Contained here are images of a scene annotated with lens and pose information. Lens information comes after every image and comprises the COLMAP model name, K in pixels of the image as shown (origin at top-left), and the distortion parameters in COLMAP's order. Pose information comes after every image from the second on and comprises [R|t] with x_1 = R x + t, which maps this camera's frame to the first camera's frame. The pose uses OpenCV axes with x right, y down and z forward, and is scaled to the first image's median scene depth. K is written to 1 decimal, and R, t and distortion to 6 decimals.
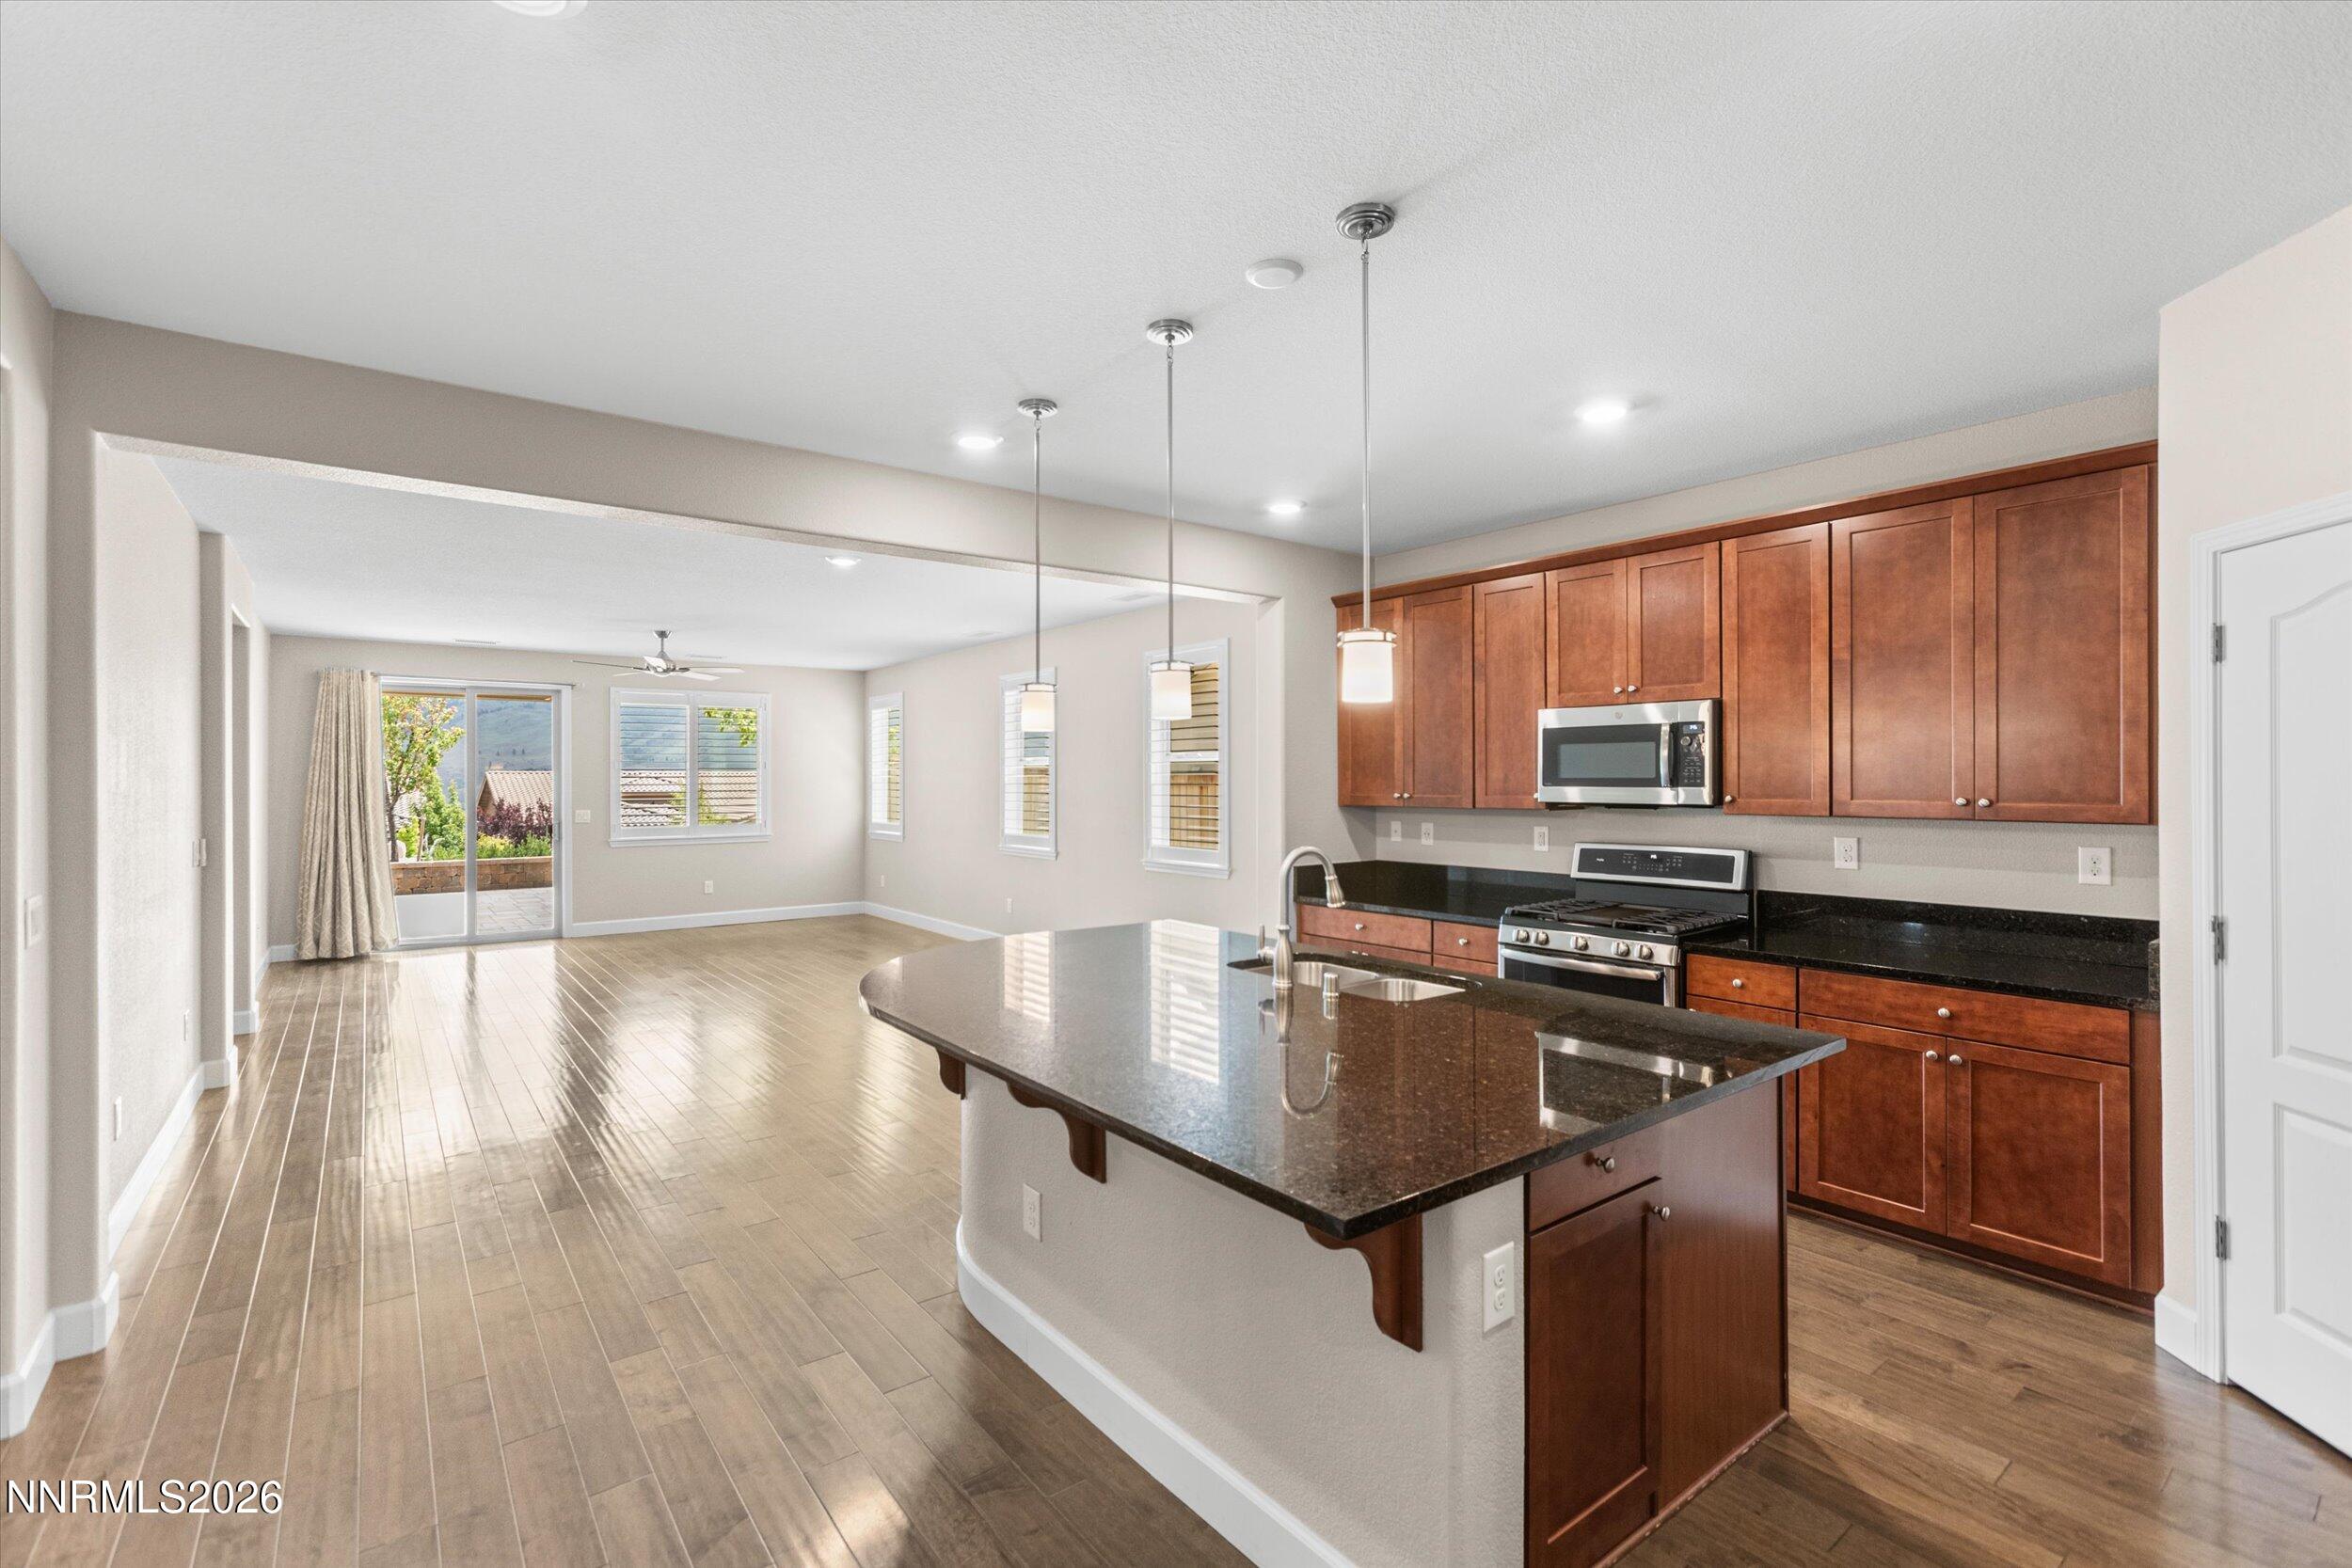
lens RADIAL K [[1050.8, 0, 1175.0], [0, 1050.8, 776.7], [0, 0, 1]] dist [-0.024644, 0.017948]
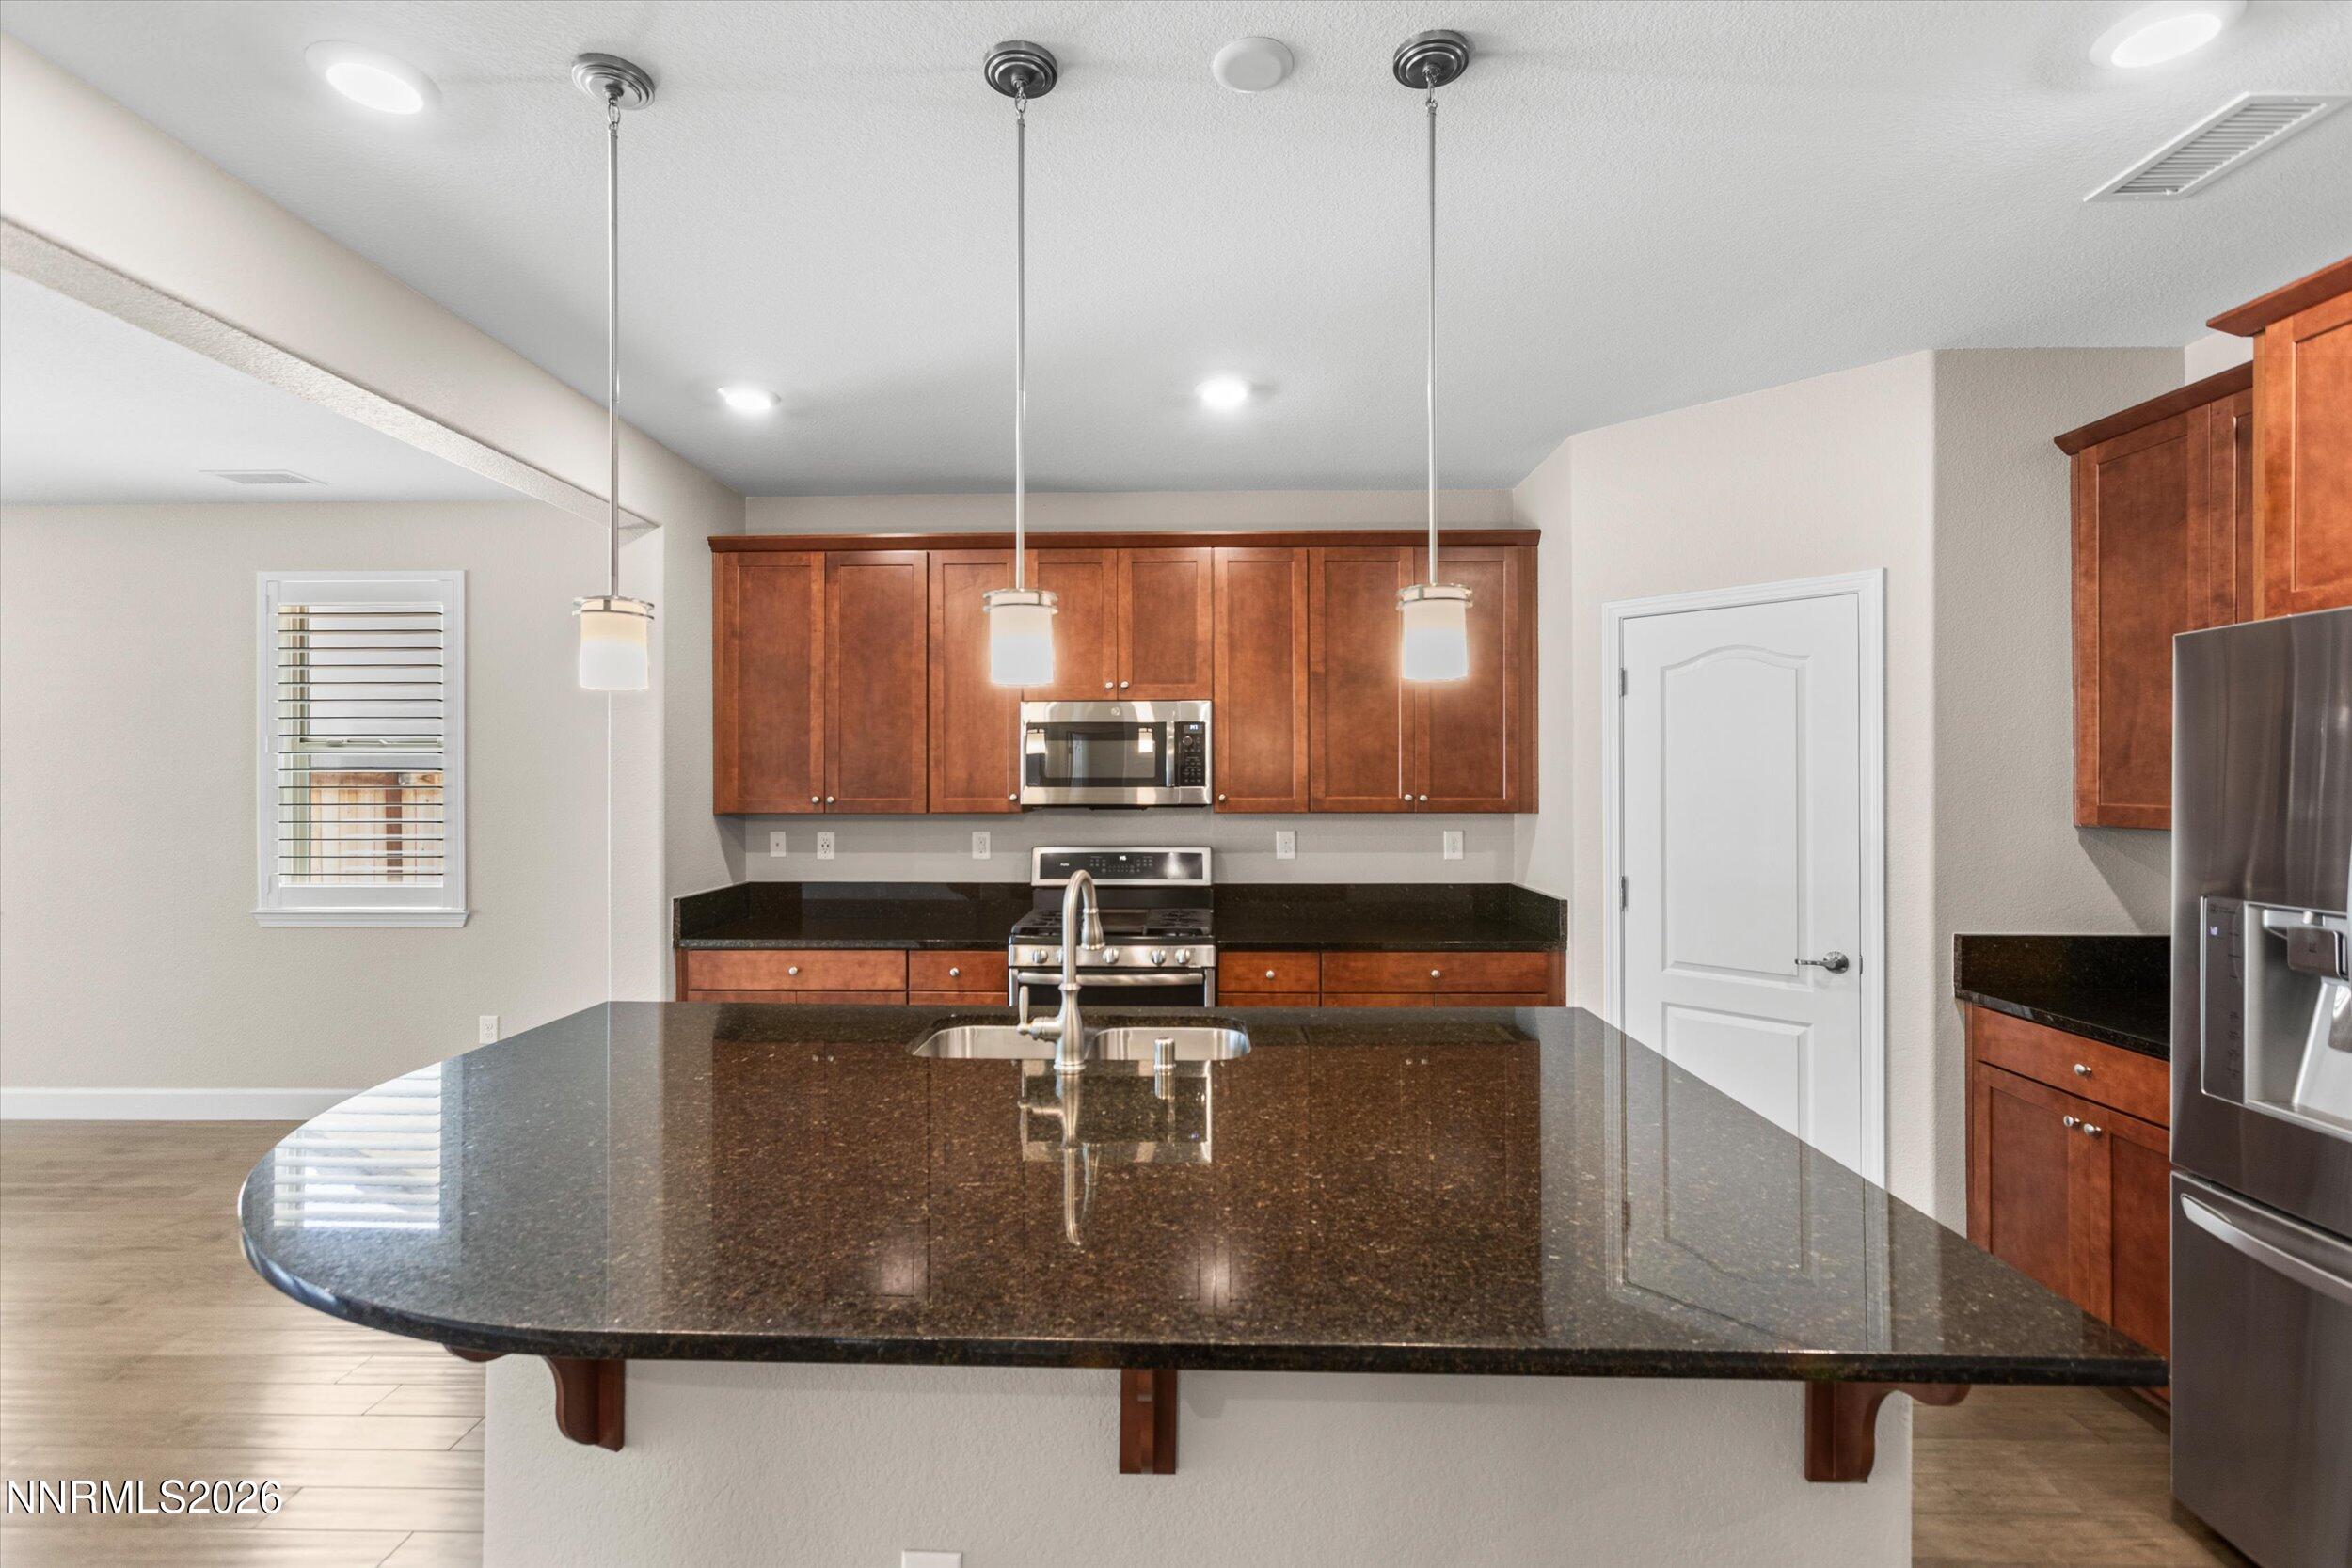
lens RADIAL K [[1050.8, 0, 1175.0], [0, 1050.8, 776.7], [0, 0, 1]] dist [-0.024644, 0.017948]
pose [[0.630505, 0.002066, 0.776182, -0.292625], [-0.001869, 0.999998, -0.001143, 0.001433], [-0.776183, -0.000730, 0.630508, 0.358306]]
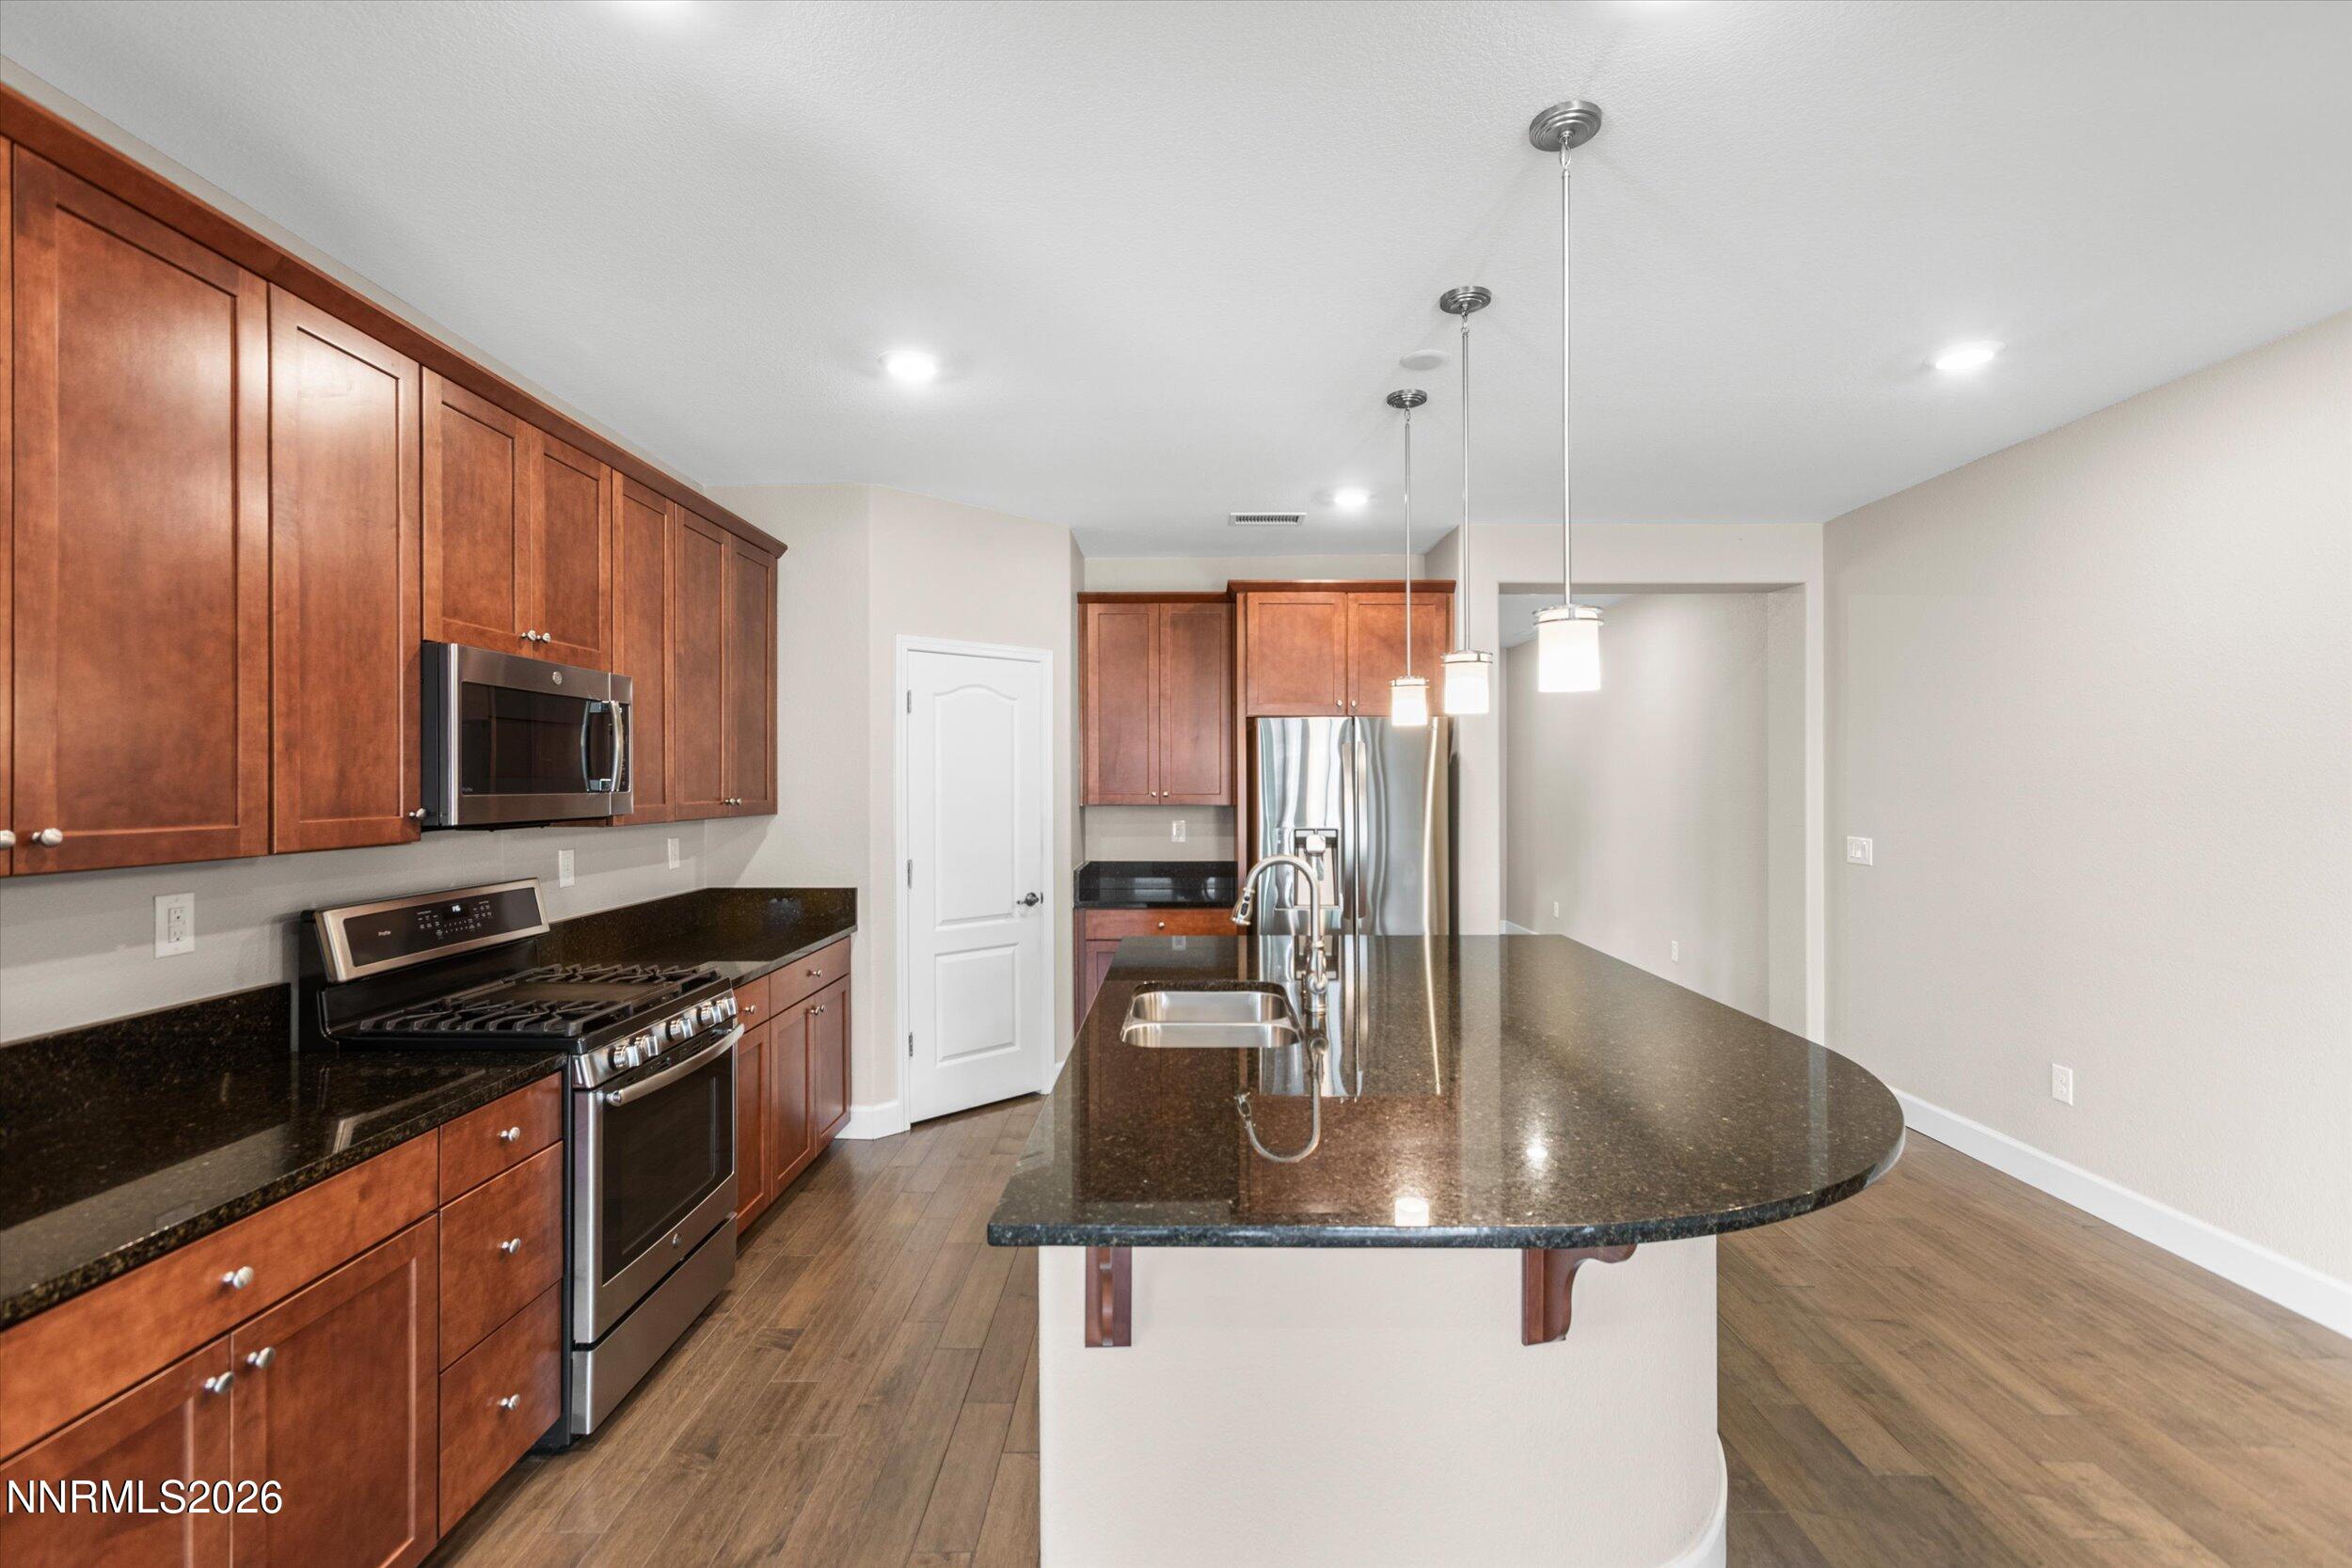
lens RADIAL K [[1037.4, 0, 1173.7], [0, 1037.4, 779.7], [0, 0, 1]] dist [0.001792, 0.000584]
pose [[-0.780015, 0.003590, 0.625751, -0.257653], [0.001866, 0.999992, -0.003411, 0.004901], [-0.625758, -0.001493, -0.780016, 1.275453]]
